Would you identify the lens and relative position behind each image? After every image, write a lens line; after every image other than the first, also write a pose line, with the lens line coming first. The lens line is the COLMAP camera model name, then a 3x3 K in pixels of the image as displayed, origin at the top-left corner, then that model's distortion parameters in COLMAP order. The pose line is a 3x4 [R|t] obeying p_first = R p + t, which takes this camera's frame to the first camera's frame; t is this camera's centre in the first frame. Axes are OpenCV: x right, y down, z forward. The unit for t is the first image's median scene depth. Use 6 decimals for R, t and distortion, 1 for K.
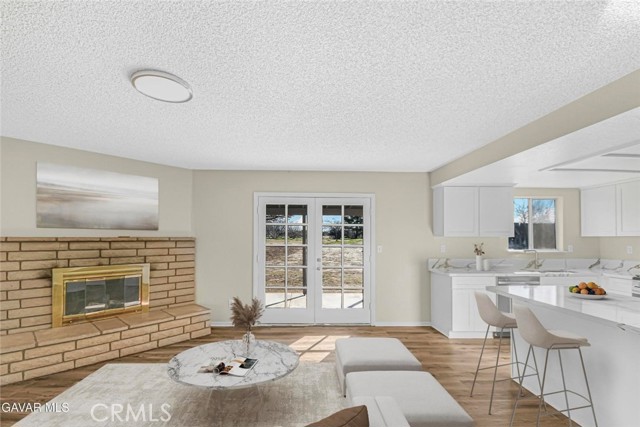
lens RADIAL K [[280.8, 0, 296.3], [0, 280.8, 237.0], [0, 0, 1]] dist [-0.000625, -0.000200]
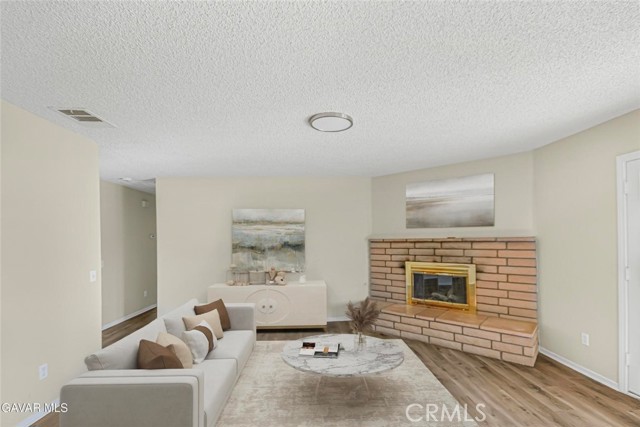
lens RADIAL K [[289.7, 0, 334.6], [0, 289.7, 236.5], [0, 0, 1]] dist [0.001422, 0.000198]
pose [[0.106087, -0.013347, -0.994267, 0.420192], [0.013096, 0.999842, -0.012025, 0.002656], [0.994271, -0.011745, 0.106245, 0.412481]]
